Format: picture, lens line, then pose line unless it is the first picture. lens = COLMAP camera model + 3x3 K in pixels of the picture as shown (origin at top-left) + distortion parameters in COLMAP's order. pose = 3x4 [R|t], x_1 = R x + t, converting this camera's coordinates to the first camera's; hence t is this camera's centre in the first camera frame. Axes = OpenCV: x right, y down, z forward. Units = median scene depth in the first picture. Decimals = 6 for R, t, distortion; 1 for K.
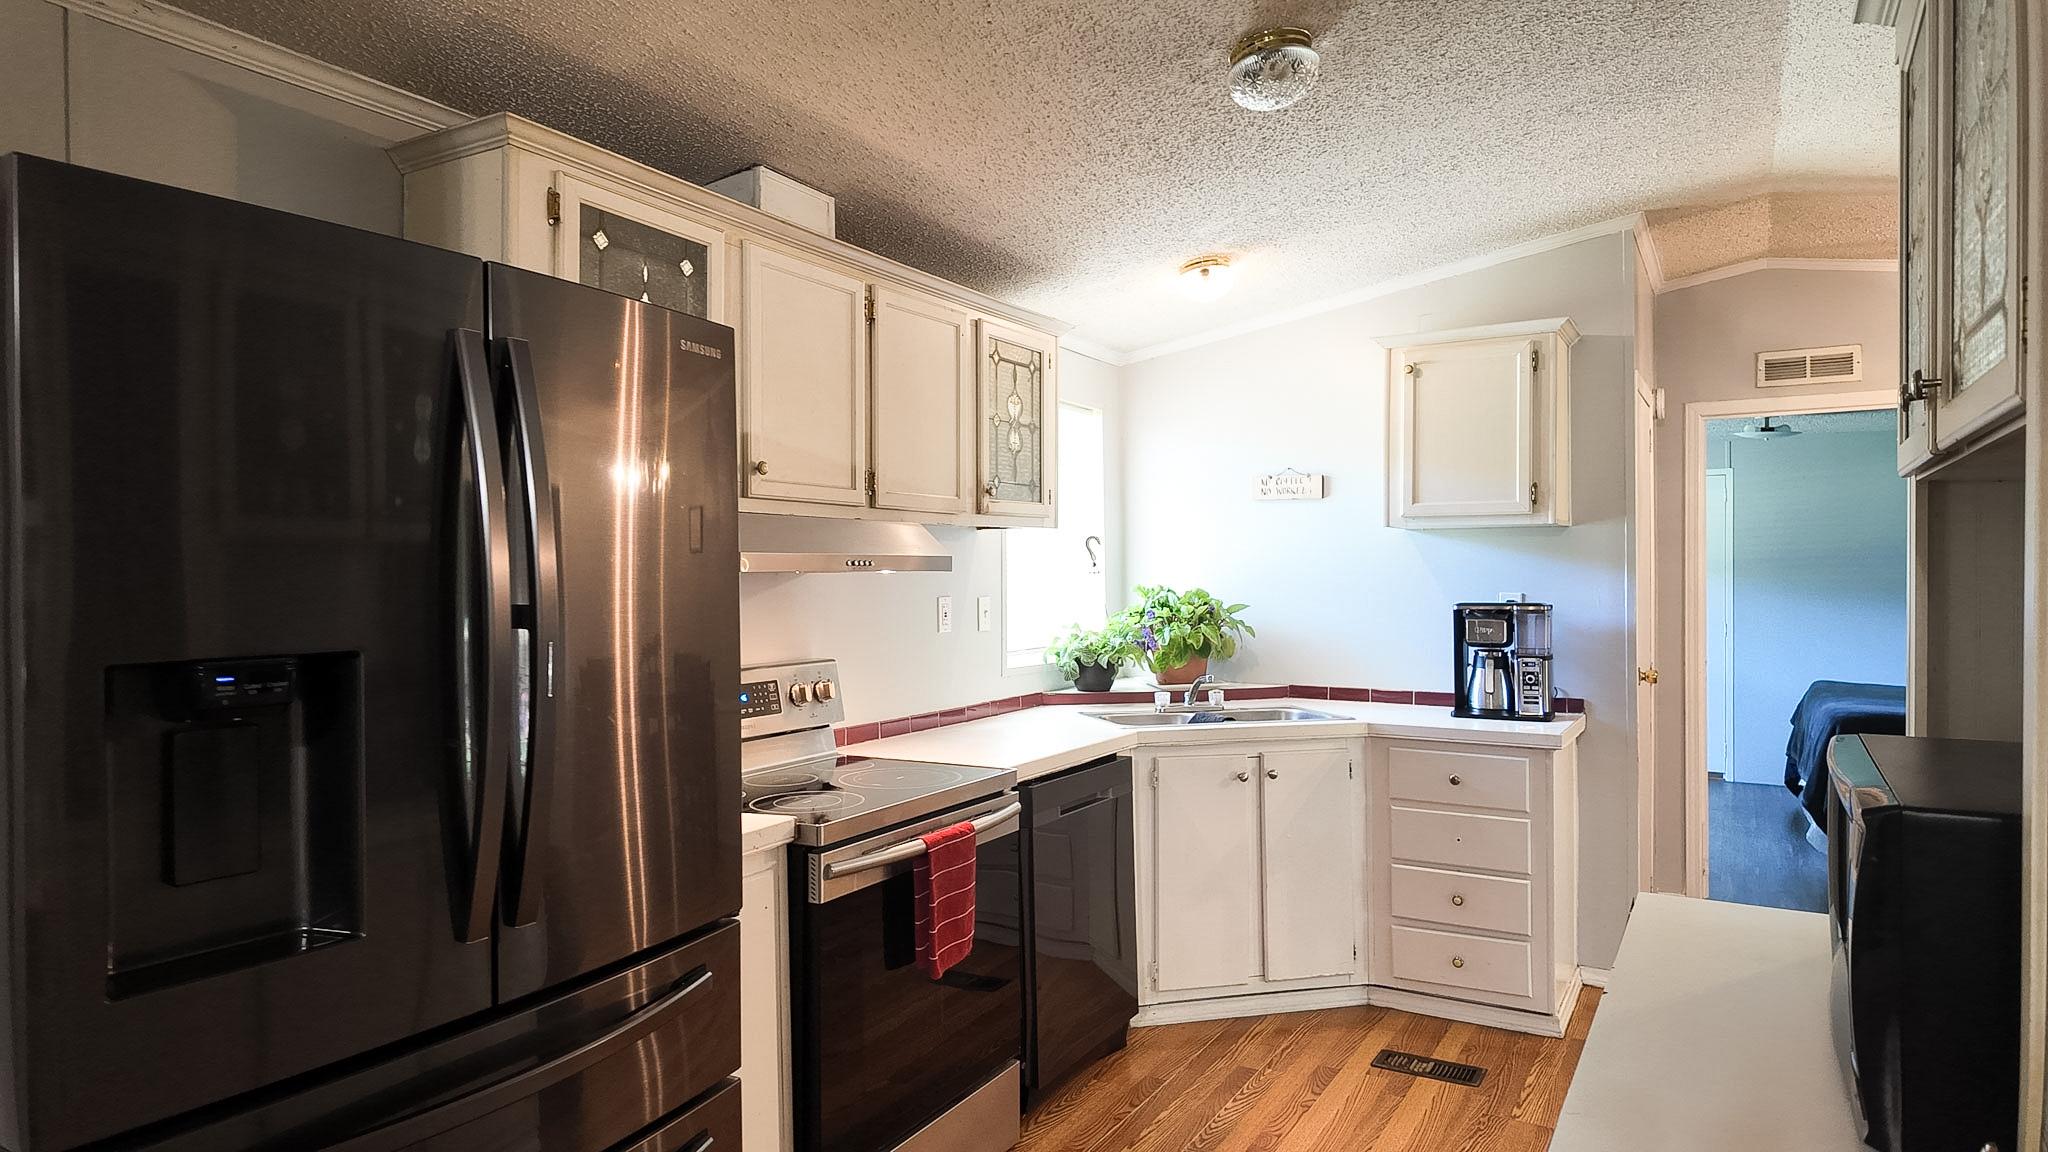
lens RADIAL K [[1193.8, 0, 1027.9], [0, 1193.8, 578.1], [0, 0, 1]] dist [0.012676, -0.019564]
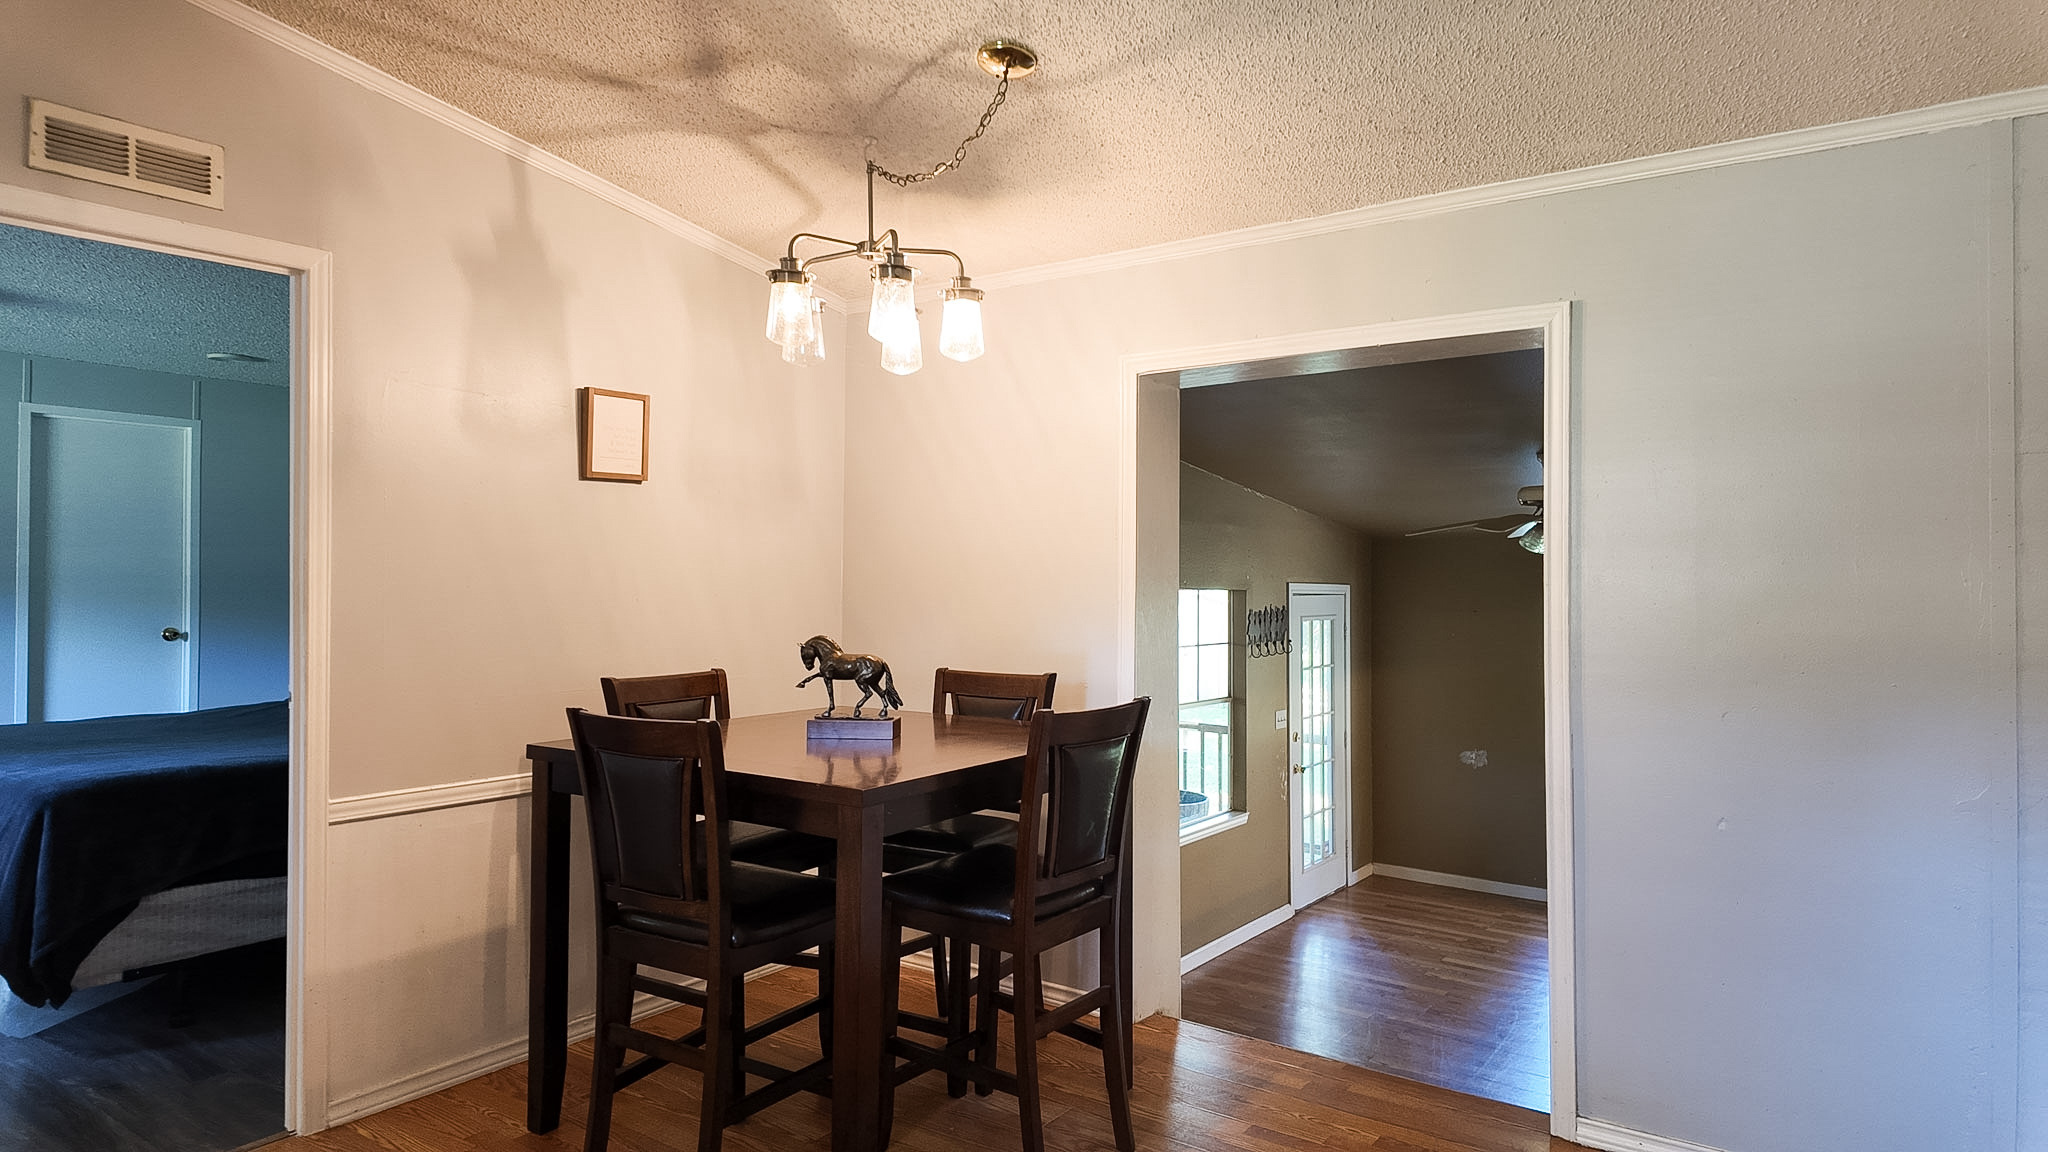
lens RADIAL K [[1193.8, 0, 1015.8], [0, 1193.8, 581.5], [0, 0, 1]] dist [0.012676, -0.019564]
pose [[0.084847, 0.017071, 0.996248, 0.186559], [-0.006220, 0.999843, -0.016603, 0.025451], [-0.996375, -0.004788, 0.084940, 0.674501]]
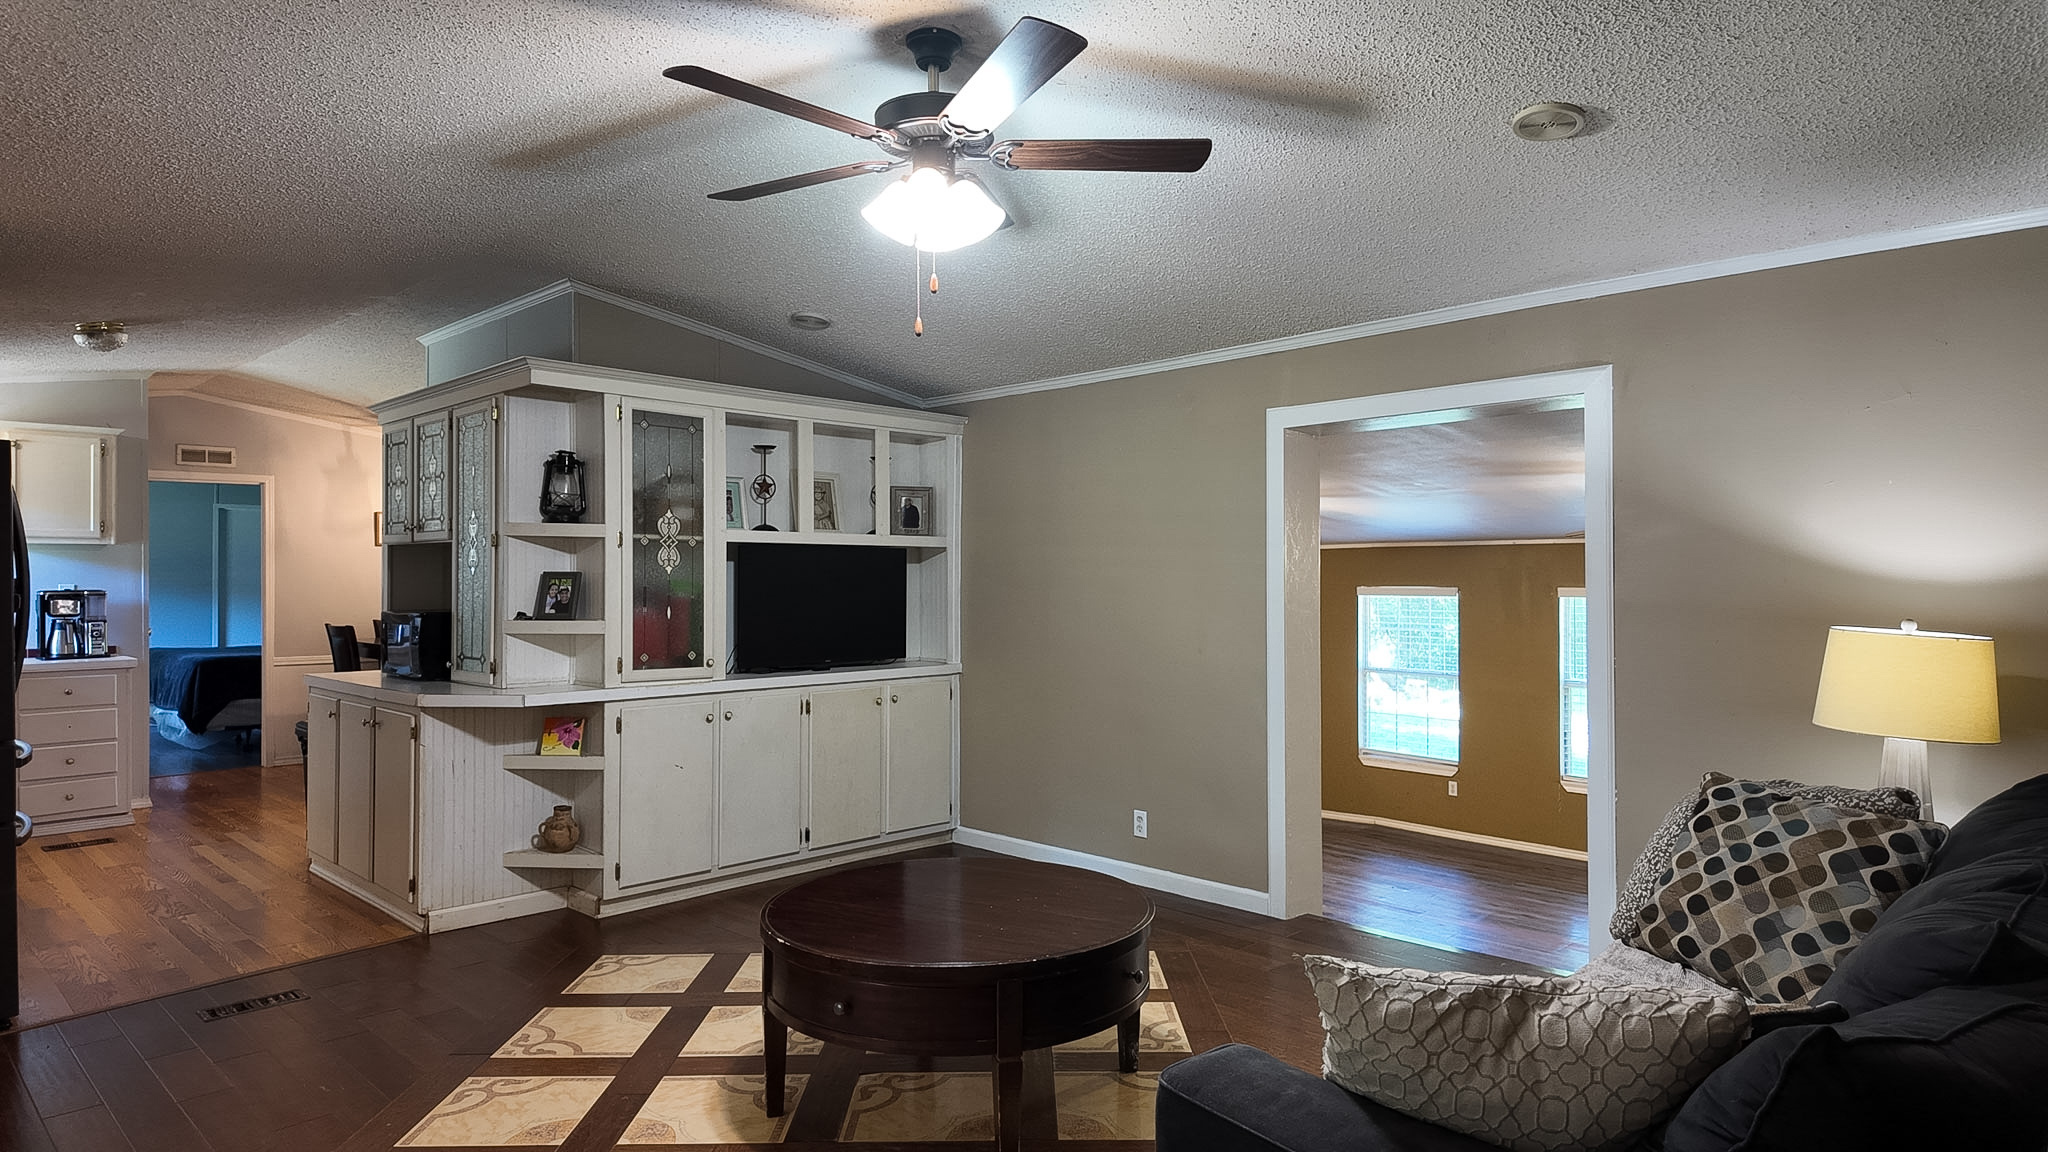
lens RADIAL K [[1193.8, 0, 977.7], [0, 1193.8, 557.1], [0, 0, 1]] dist [0.012676, -0.019564]
pose [[0.274737, 0.018457, 0.961342, -0.868638], [0.006912, 0.999752, -0.021170, 0.018590], [-0.961495, 0.012461, 0.274541, -0.681290]]
